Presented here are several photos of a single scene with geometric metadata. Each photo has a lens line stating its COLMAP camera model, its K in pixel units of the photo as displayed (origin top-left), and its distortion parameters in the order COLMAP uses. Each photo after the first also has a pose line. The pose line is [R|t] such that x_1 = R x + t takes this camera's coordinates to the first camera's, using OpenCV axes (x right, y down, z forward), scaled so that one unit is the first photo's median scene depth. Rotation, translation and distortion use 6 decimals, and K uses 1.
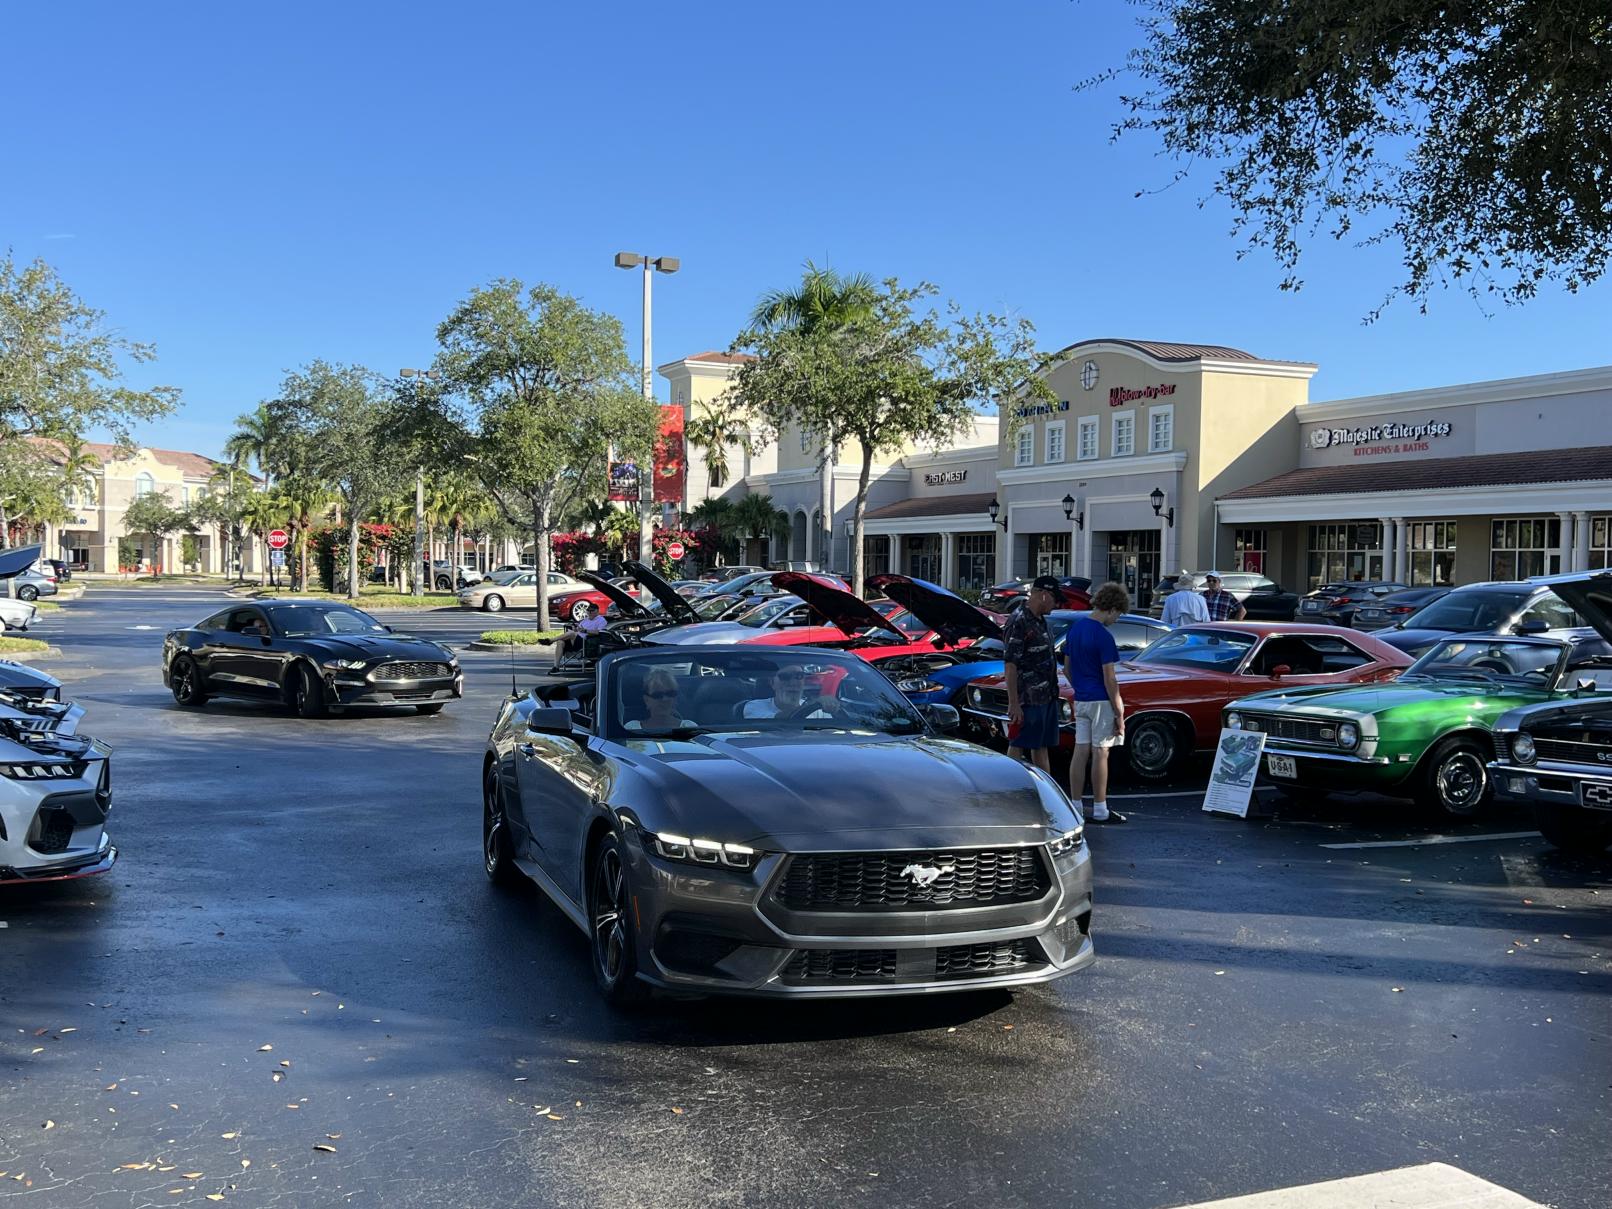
lens RADIAL K [[1696.9, 0, 806.0], [0, 1696.9, 604.5], [0, 0, 1]] dist [0.183911, -0.486462]
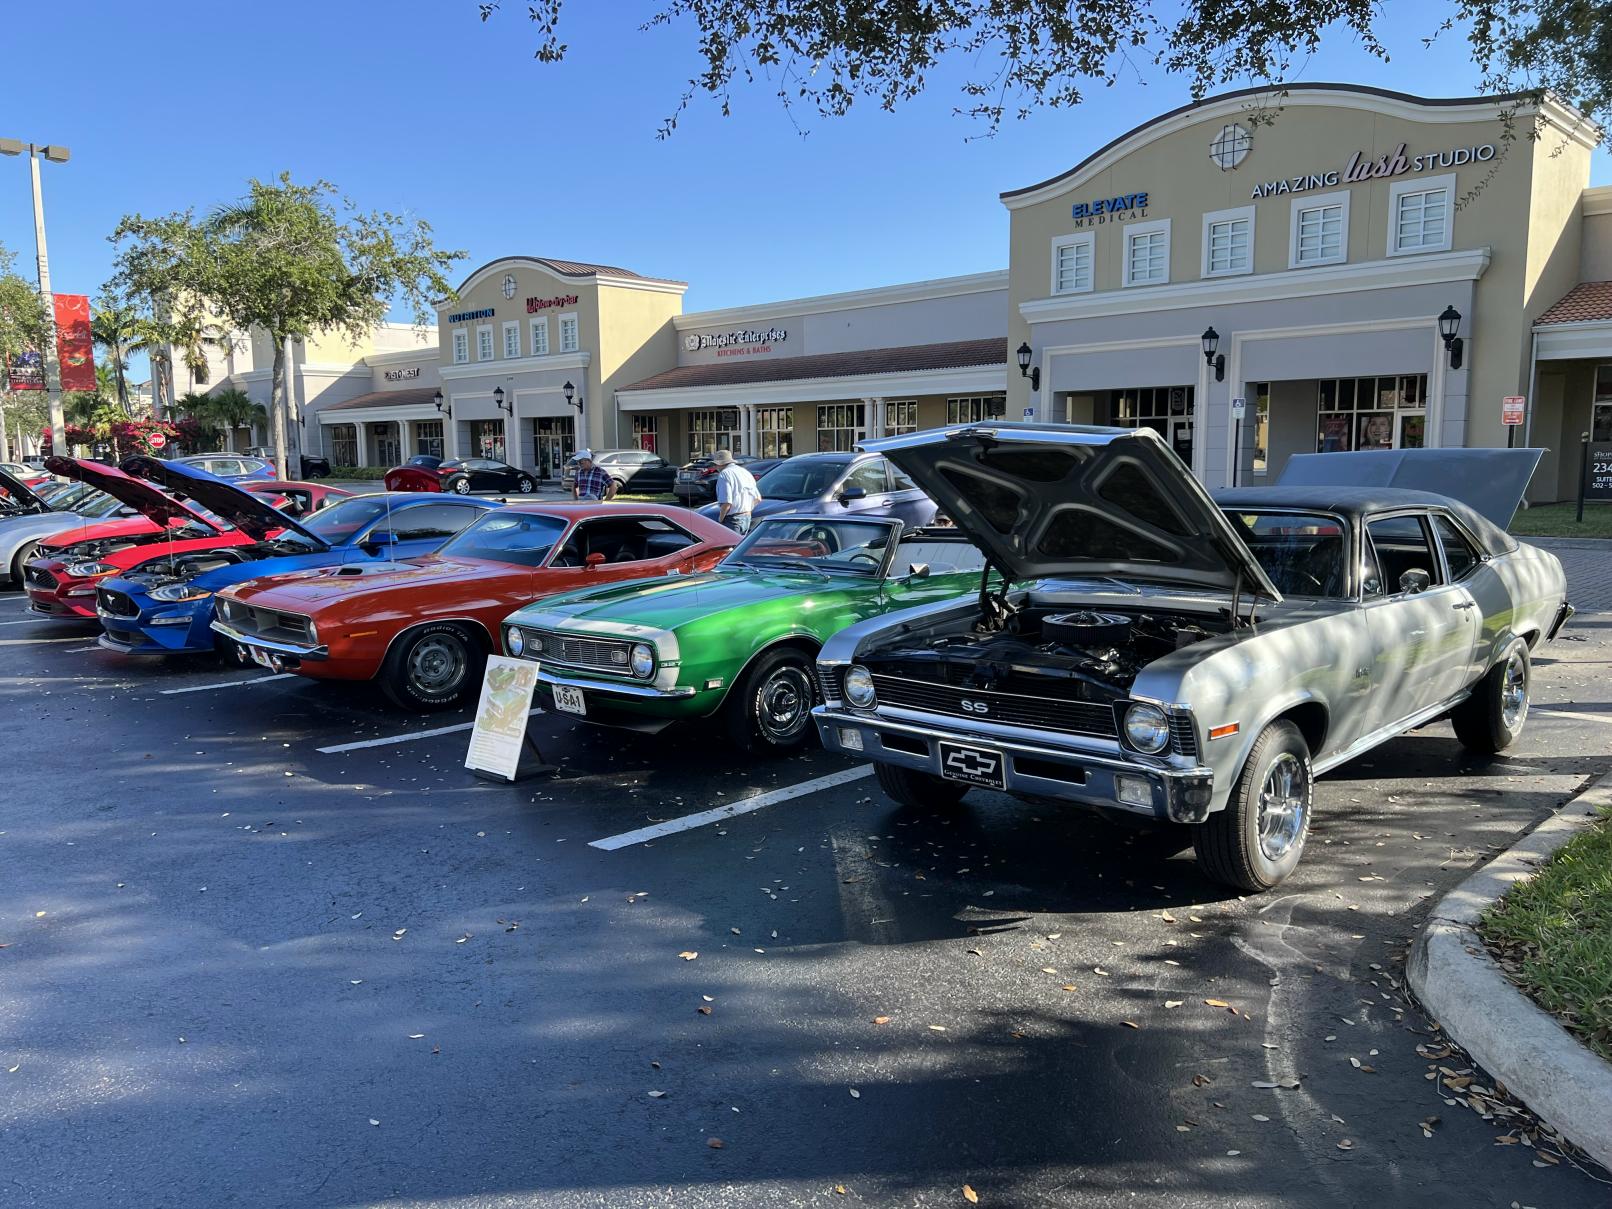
lens RADIAL K [[1214.7, 0, 796.2], [0, 1214.7, 615.4], [0, 0, 1]] dist [0.061627, -0.060909]
pose [[0.935790, -0.070065, 0.345527, 0.045831], [0.030130, 0.992362, 0.119628, -0.001172], [-0.351269, -0.101536, 0.930753, 0.113351]]
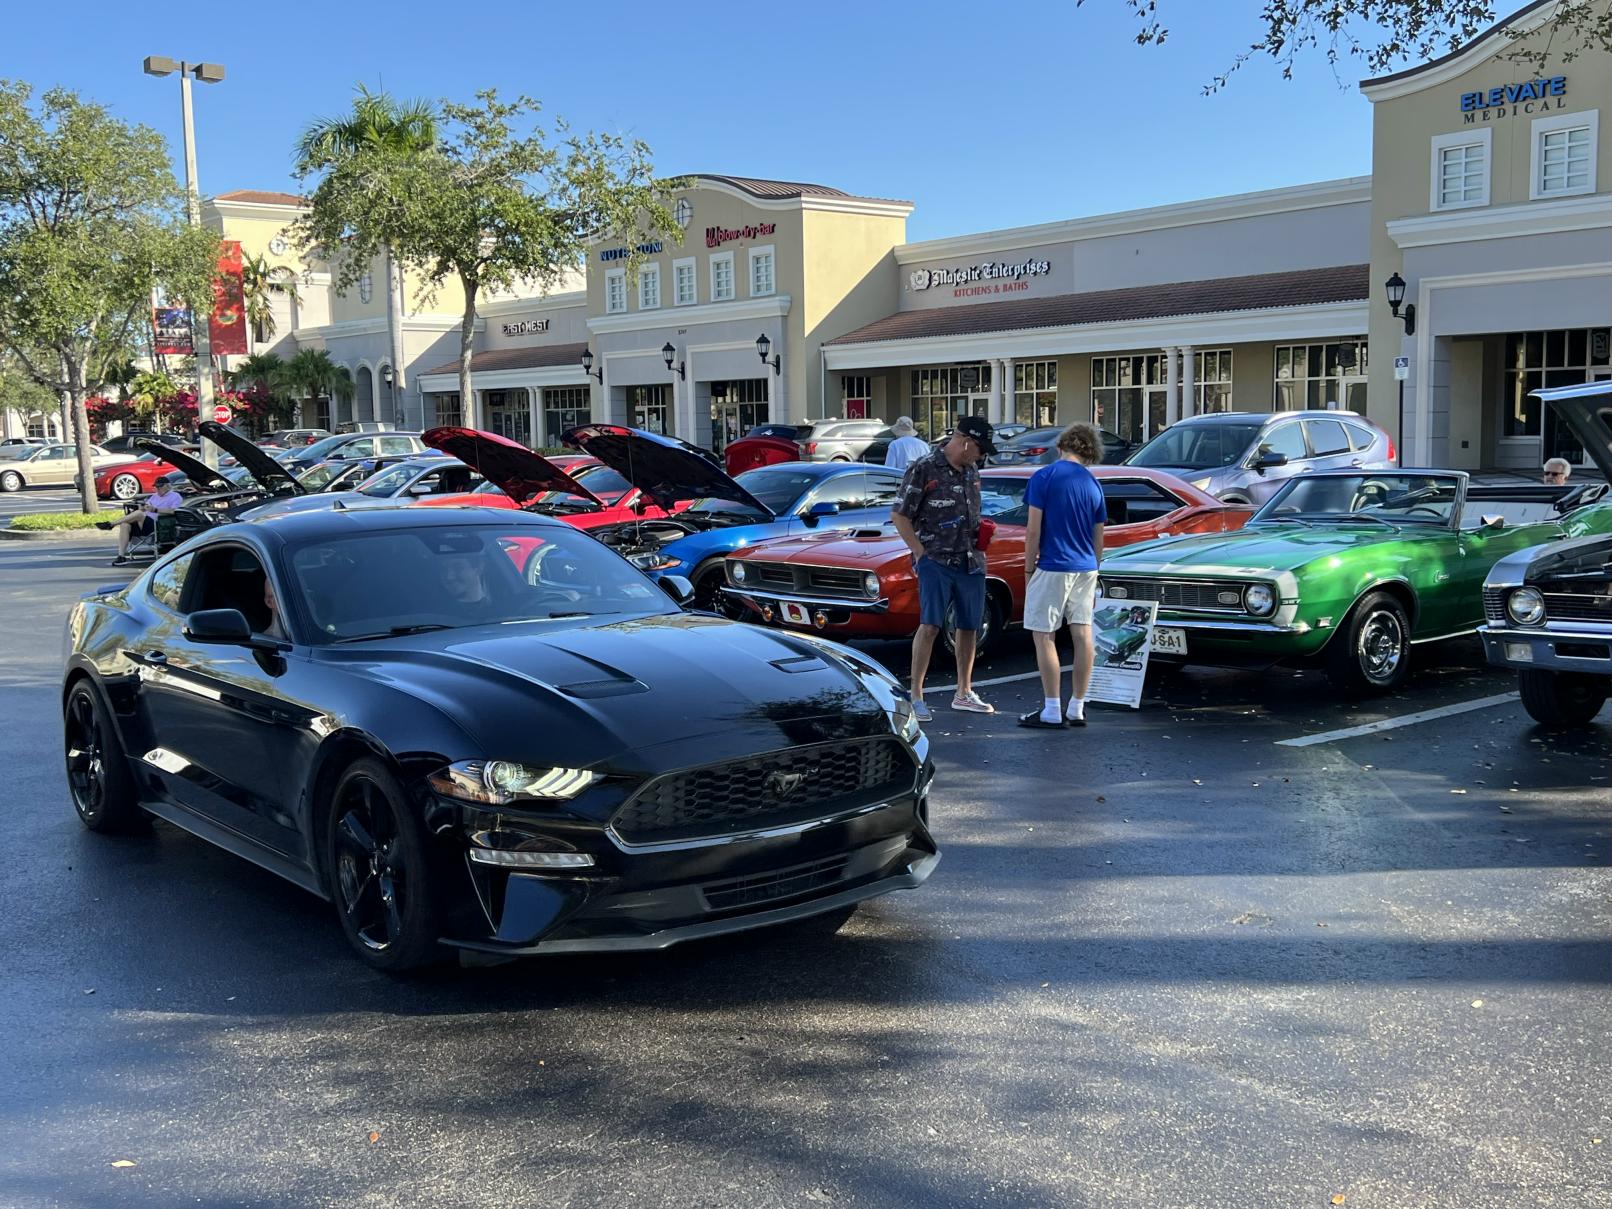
lens RADIAL K [[1696.9, 0, 806.0], [0, 1696.9, 604.5], [0, 0, 1]] dist [0.183911, -0.486462]
pose [[0.965791, -0.059250, 0.252461, -0.022136], [0.038152, 0.995419, 0.087662, -0.000031], [-0.256499, -0.075031, 0.963628, 0.065085]]
